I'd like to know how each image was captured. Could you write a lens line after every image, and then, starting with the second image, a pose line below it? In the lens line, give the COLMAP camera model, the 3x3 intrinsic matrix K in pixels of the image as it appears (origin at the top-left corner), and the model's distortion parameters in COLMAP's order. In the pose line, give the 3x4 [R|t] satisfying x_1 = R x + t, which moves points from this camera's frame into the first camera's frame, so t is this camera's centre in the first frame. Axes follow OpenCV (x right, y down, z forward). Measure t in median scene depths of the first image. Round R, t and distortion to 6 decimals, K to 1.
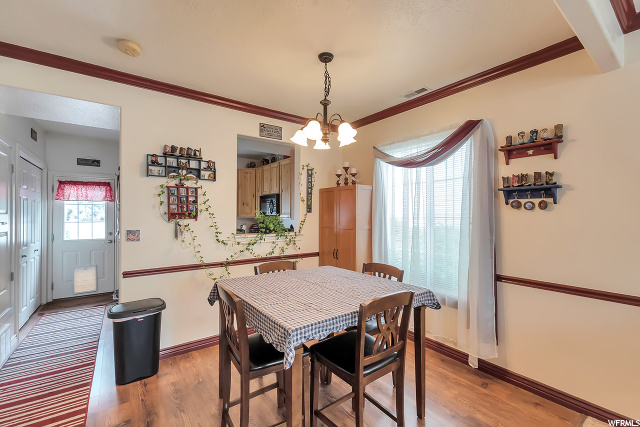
lens RADIAL K [[275.4, 0, 317.6], [0, 275.4, 215.3], [0, 0, 1]] dist [-0.000132, -0.000572]
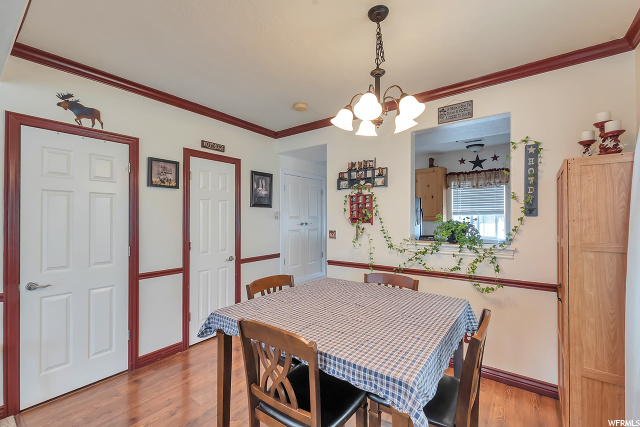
lens RADIAL K [[275.4, 0, 319.5], [0, 275.4, 213.8], [0, 0, 1]] dist [-0.000132, -0.000572]
pose [[0.281893, -0.016857, -0.959298, 0.554565], [0.000204, 0.999847, -0.017509, -0.004561], [0.959446, 0.004740, 0.281853, 0.492430]]
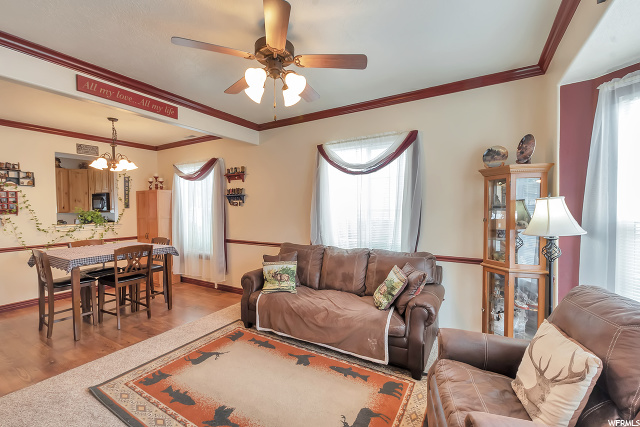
lens RADIAL K [[275.4, 0, 320.0], [0, 275.4, 215.5], [0, 0, 1]] dist [-0.000132, -0.000572]
pose [[0.916839, -0.022509, 0.398621, 0.403640], [0.012919, 0.999559, 0.026727, 0.002948], [-0.399047, -0.019354, 0.916726, -0.872692]]
